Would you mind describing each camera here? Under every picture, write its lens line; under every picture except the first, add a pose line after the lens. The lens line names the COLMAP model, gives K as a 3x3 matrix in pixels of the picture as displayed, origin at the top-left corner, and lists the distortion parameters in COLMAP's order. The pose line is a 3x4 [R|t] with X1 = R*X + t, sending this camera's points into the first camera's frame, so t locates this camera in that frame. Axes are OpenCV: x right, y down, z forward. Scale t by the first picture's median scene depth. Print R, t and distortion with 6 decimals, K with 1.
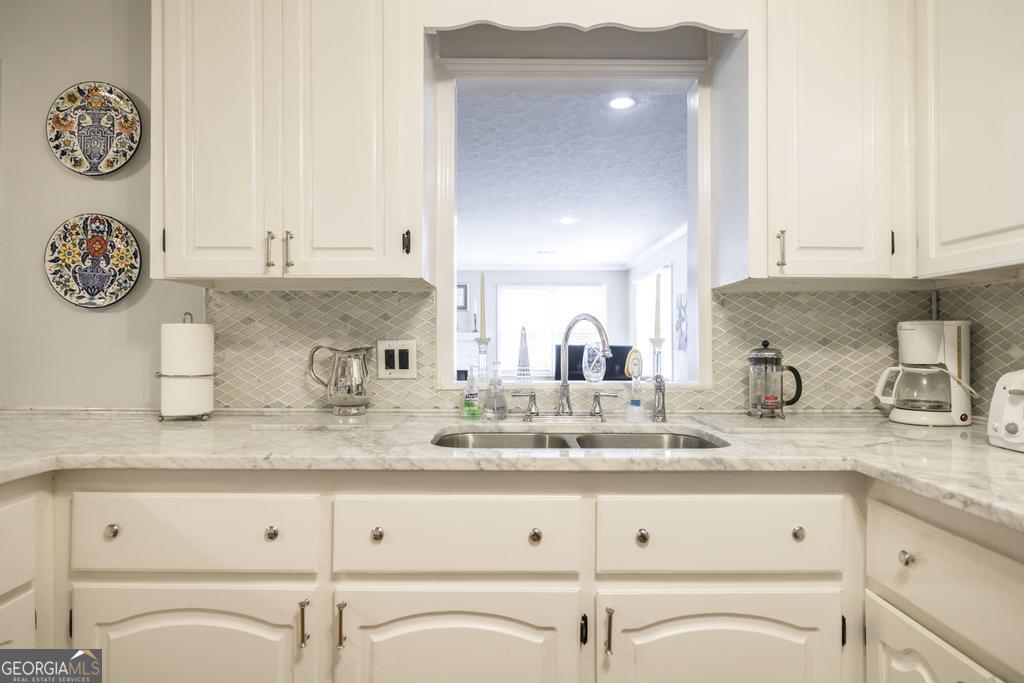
lens RADIAL K [[580.0, 0, 518.3], [0, 580.0, 343.4], [0, 0, 1]] dist [0.026336, 0.000103]
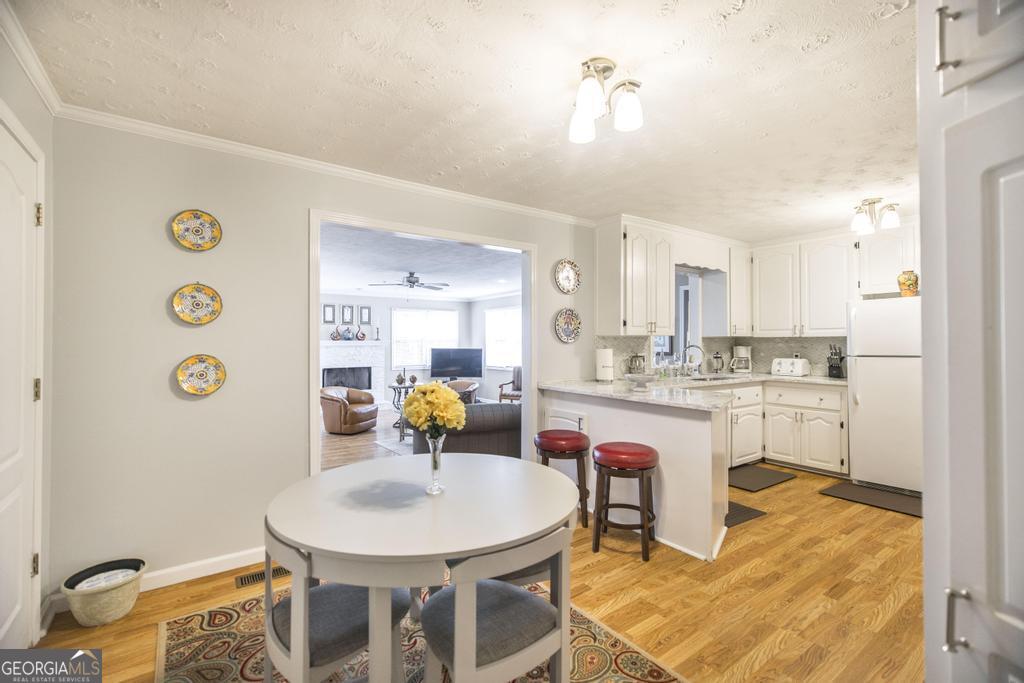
lens RADIAL K [[456.8, 0, 518.2], [0, 456.8, 338.5], [0, 0, 1]] dist [0.011265, 0.000156]
pose [[0.824160, 0.003495, 0.566347, -2.124394], [0.002443, 0.999950, -0.009726, -0.060108], [-0.566352, 0.009399, 0.824110, -0.620712]]
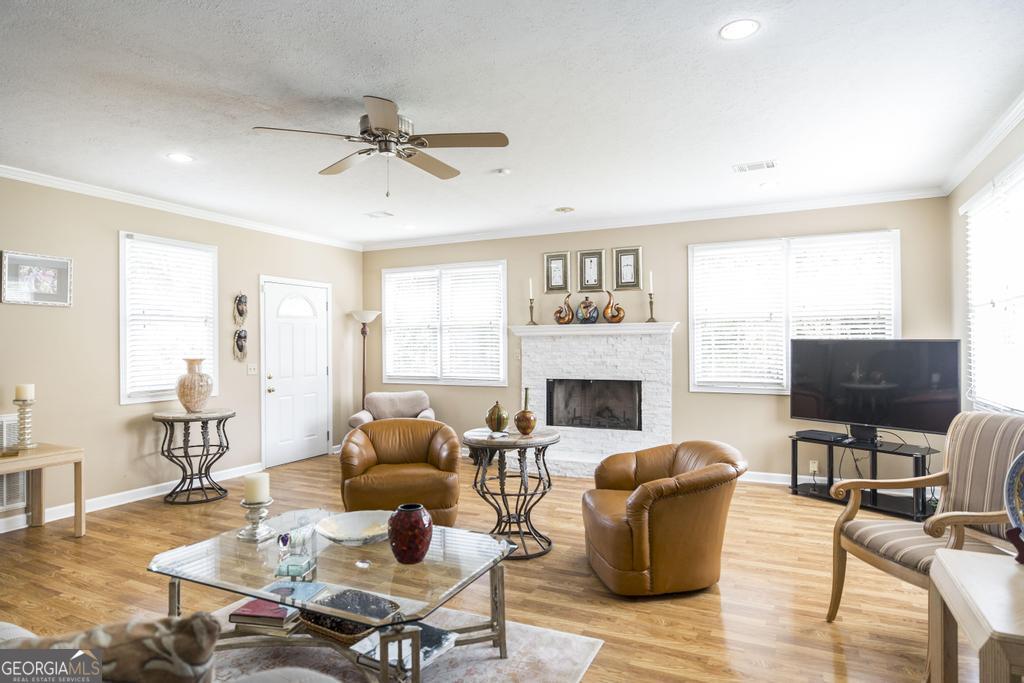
lens RADIAL K [[580.0, 0, 520.6], [0, 580.0, 339.7], [0, 0, 1]] dist [0.026336, 0.000103]
pose [[0.895682, -0.011591, -0.444544, 0.399188], [0.006194, 0.999888, -0.013592, 0.038948], [0.444652, 0.009421, 0.895654, 1.829601]]
